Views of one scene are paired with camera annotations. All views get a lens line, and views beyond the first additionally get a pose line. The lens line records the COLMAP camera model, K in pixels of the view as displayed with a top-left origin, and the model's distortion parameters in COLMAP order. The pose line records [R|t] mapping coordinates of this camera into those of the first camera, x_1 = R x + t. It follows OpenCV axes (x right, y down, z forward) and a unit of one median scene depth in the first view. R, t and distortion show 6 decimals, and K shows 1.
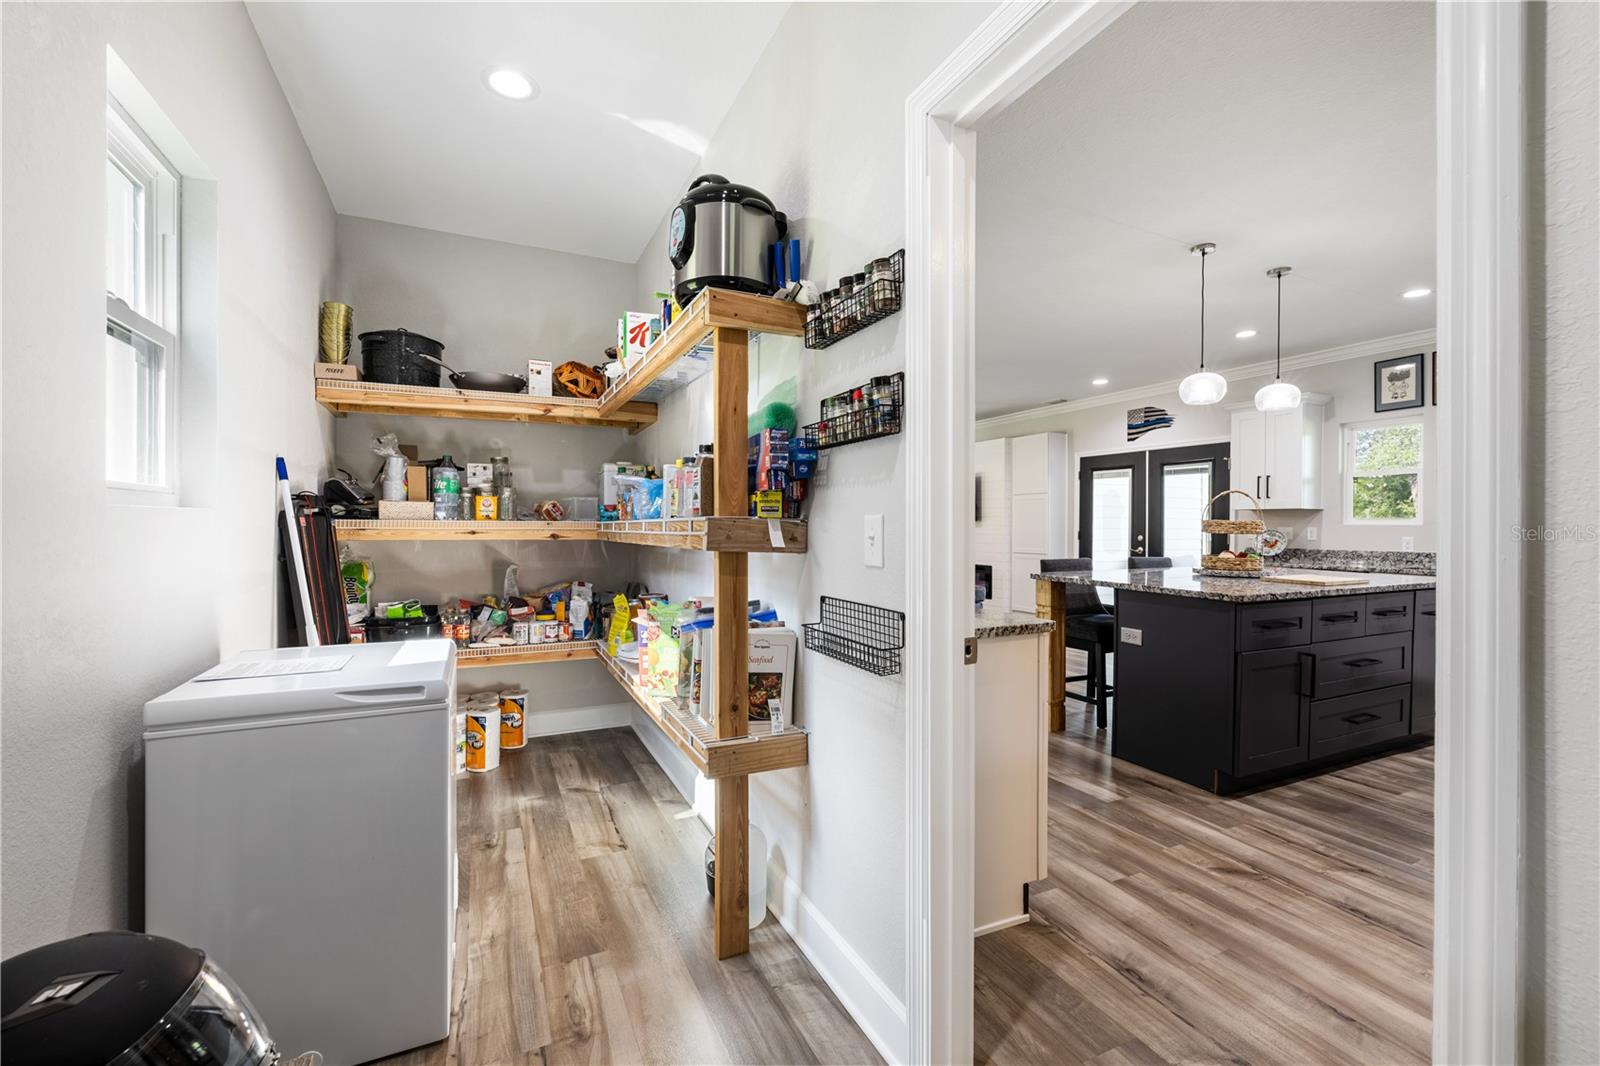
lens RADIAL K [[669.9, 0, 795.4], [0, 669.9, 528.0], [0, 0, 1]] dist [0.001356, -0.000886]
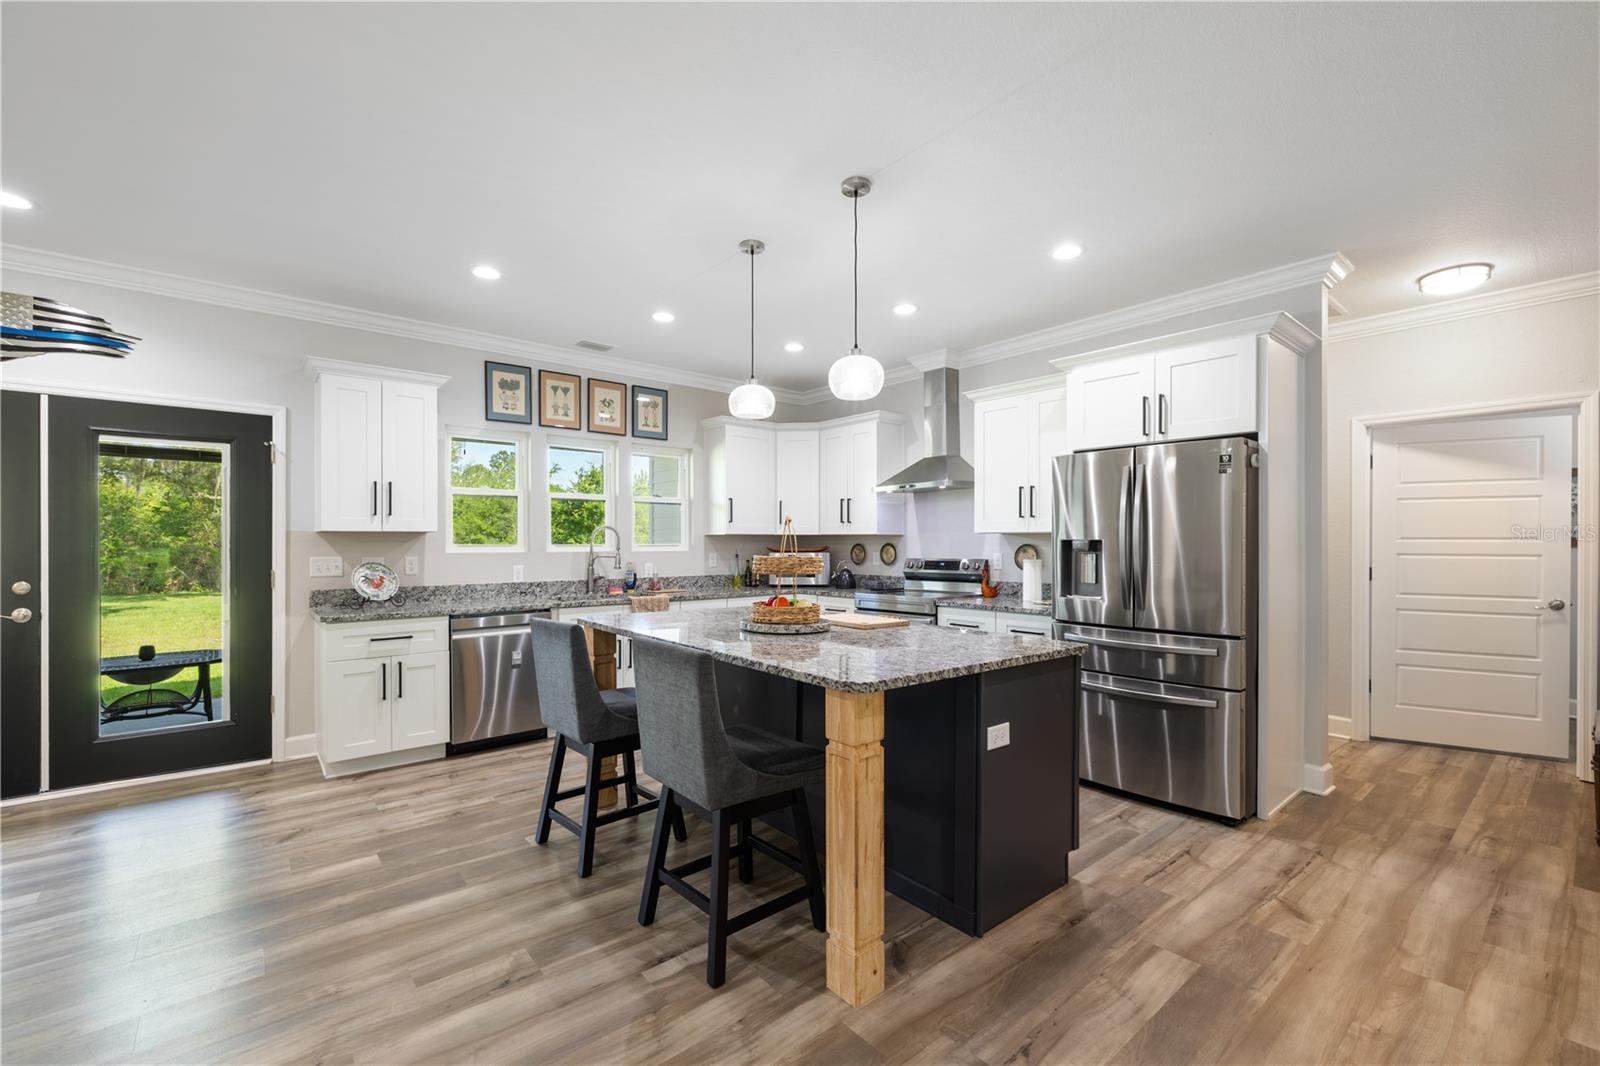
lens RADIAL K [[676.0, 0, 797.3], [0, 676.0, 548.3], [0, 0, 1]] dist [-0.001799, -0.000295]
pose [[-0.244245, -0.013840, 0.969615, -0.060451], [0.003763, 0.999877, 0.015220, -0.022374], [-0.969706, 0.007366, -0.244163, 0.838087]]
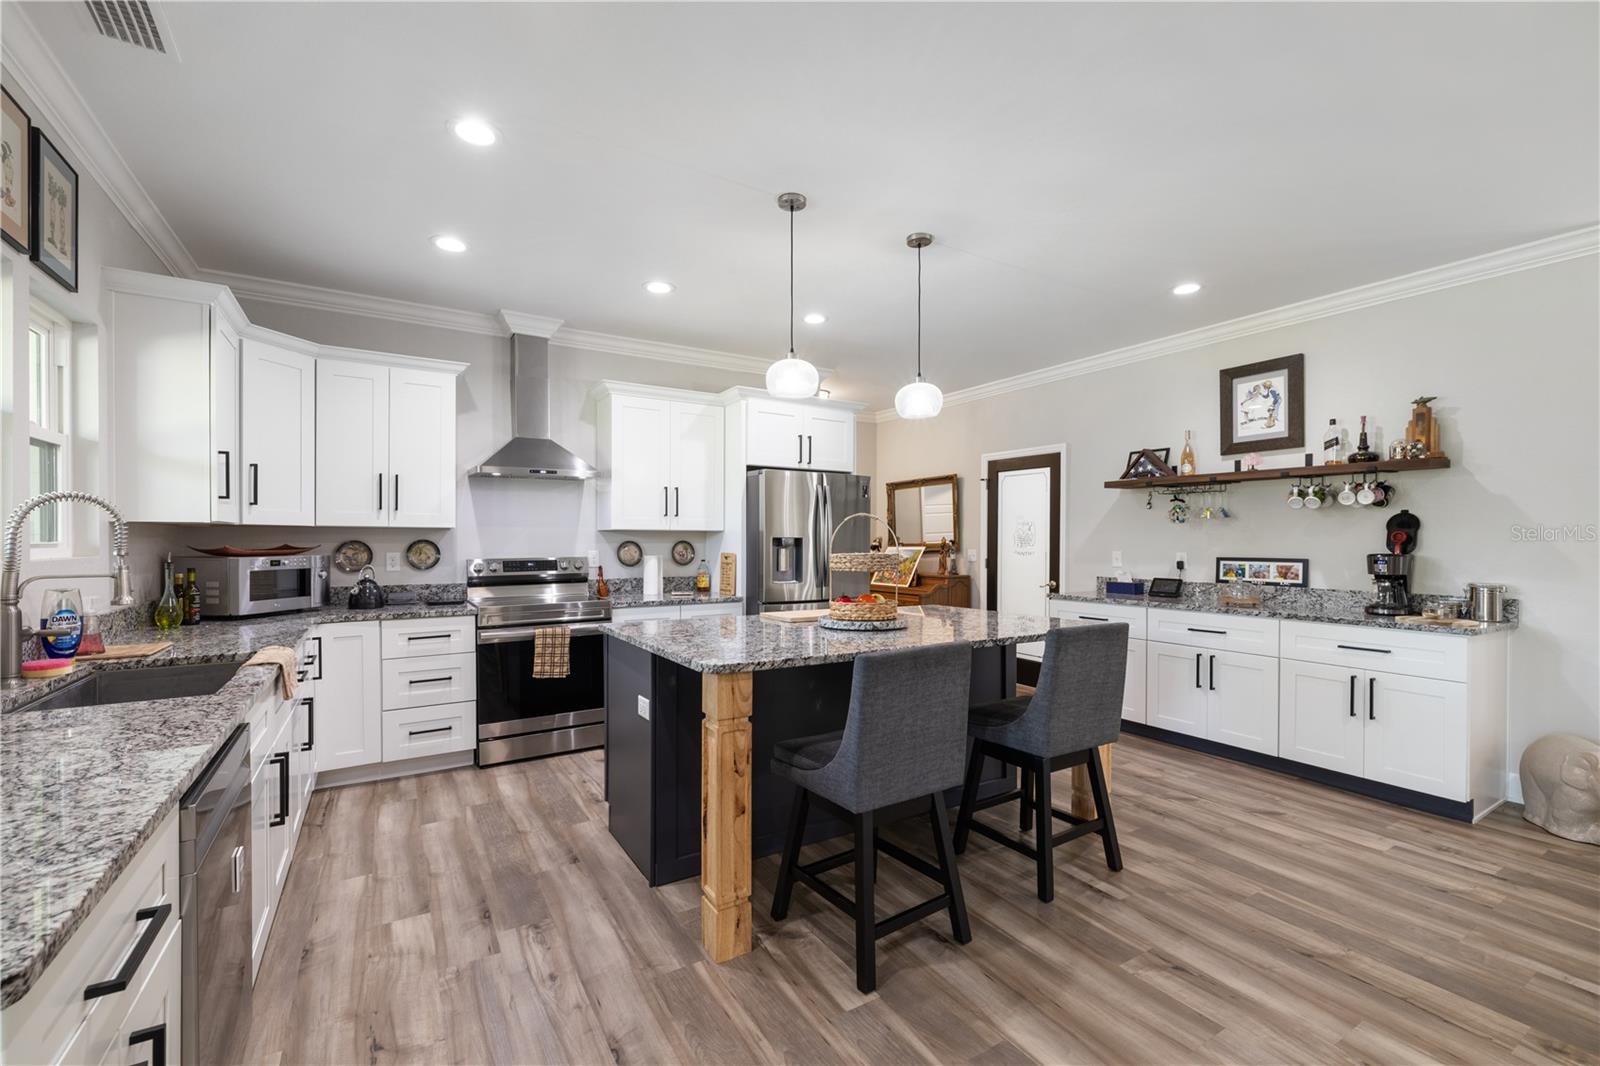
lens RADIAL K [[676.0, 0, 797.3], [0, 676.0, 548.3], [0, 0, 1]] dist [-0.001799, -0.000295]
pose [[-0.994958, -0.006668, -0.100073, 0.572757], [-0.008405, 0.999821, 0.016949, -0.021154], [0.099942, 0.017705, -0.994836, 1.248638]]
